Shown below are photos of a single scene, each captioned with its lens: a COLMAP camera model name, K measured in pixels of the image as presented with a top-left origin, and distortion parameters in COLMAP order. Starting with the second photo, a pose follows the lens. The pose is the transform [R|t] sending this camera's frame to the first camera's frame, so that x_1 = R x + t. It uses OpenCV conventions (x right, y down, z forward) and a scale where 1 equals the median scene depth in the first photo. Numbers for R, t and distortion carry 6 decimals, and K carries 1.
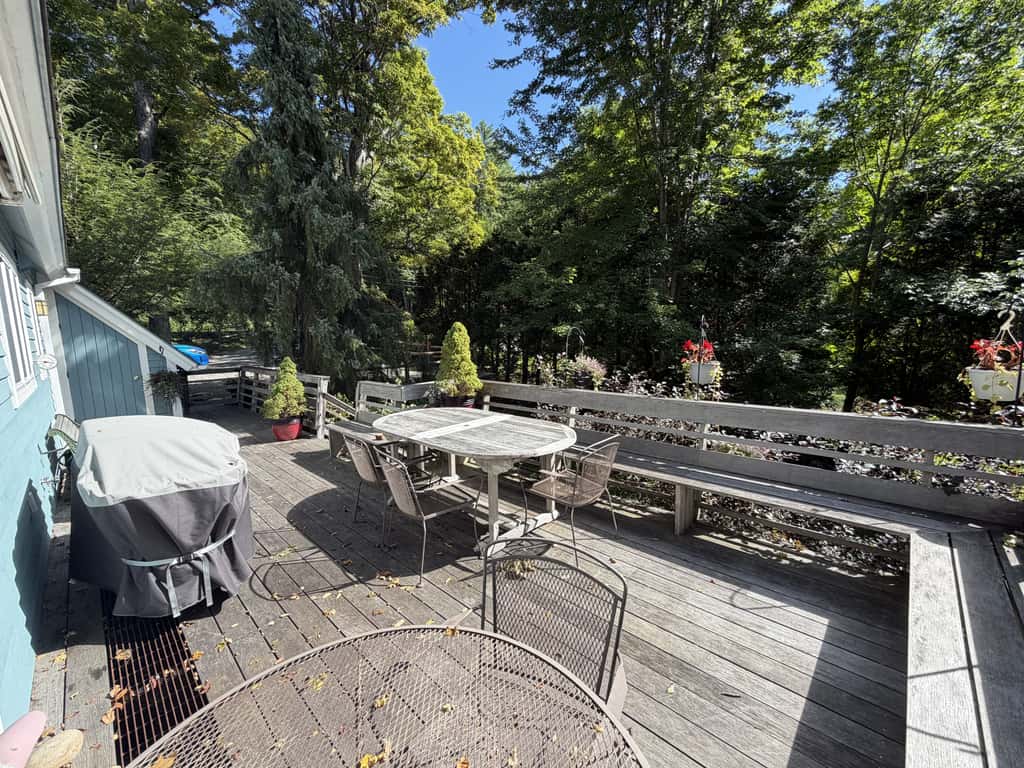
lens RADIAL K [[408.0, 0, 511.6], [0, 408.0, 383.7], [0, 0, 1]] dist [0.000957, -0.000260]
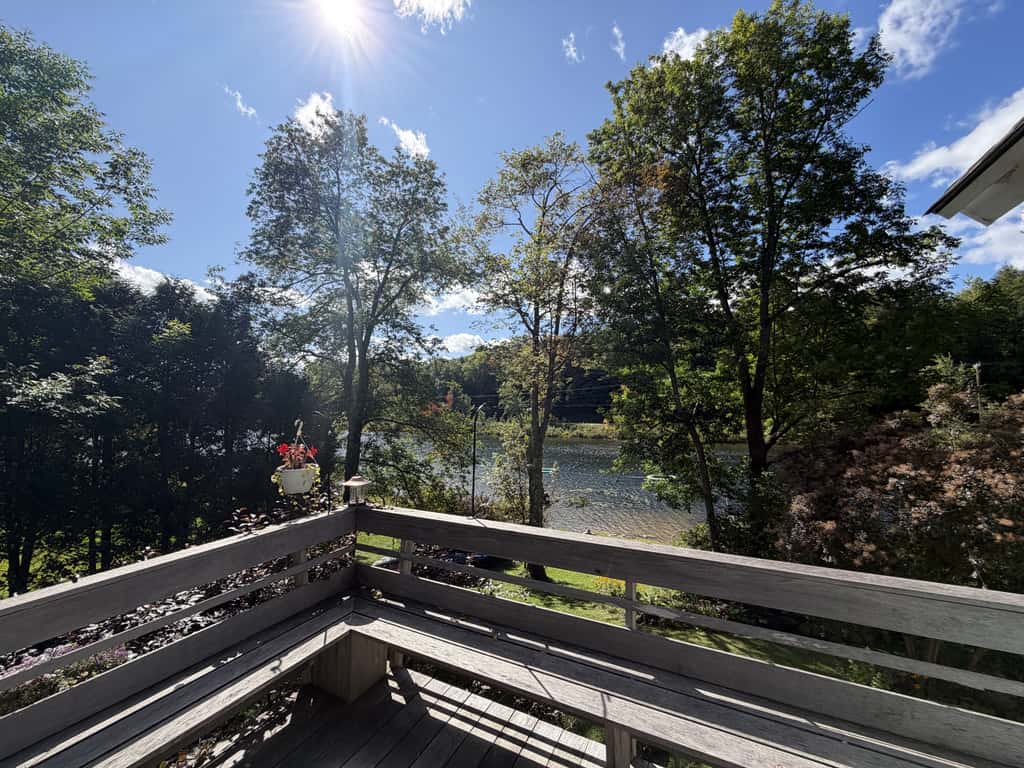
lens RADIAL K [[408.0, 0, 504.0], [0, 408.0, 388.9], [0, 0, 1]] dist [0.000957, -0.000260]
pose [[-0.281866, 0.080840, 0.956042, -0.177789], [0.137468, 0.989566, -0.043146, -0.129949], [-0.949555, 0.119264, -0.290038, 0.733747]]
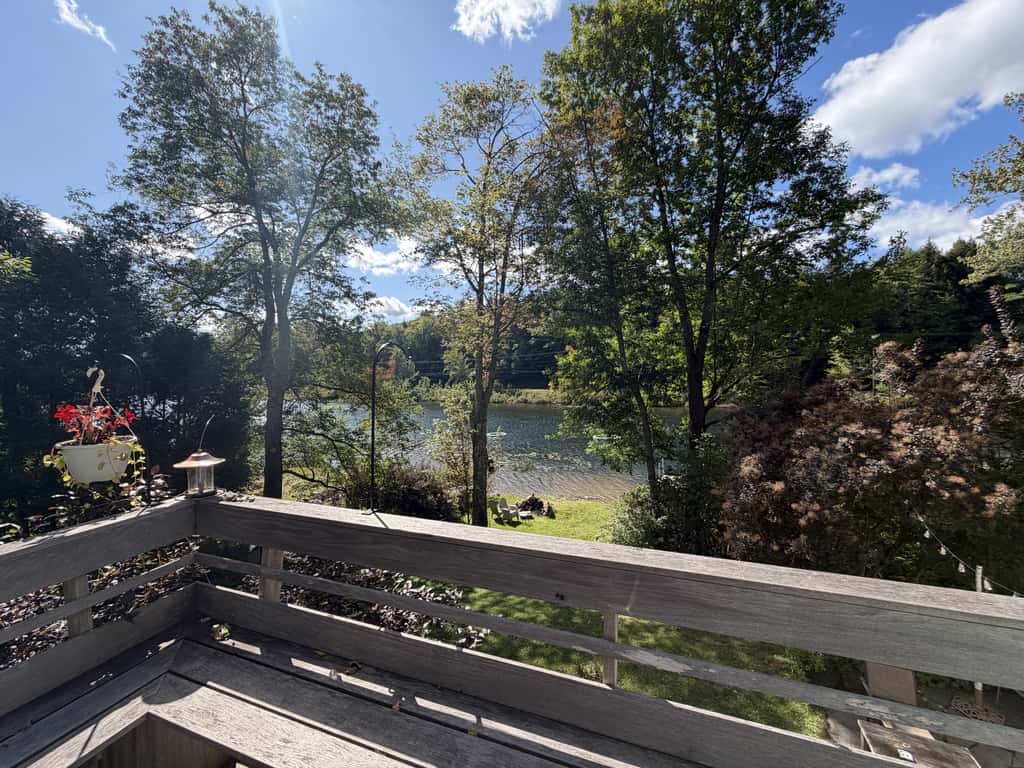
lens RADIAL K [[408.0, 0, 510.7], [0, 408.0, 381.4], [0, 0, 1]] dist [0.000957, -0.000260]
pose [[-0.421328, 0.019778, 0.906693, 0.138484], [0.133622, 0.990205, 0.040493, -0.074639], [-0.897010, 0.138215, -0.419844, 0.594349]]
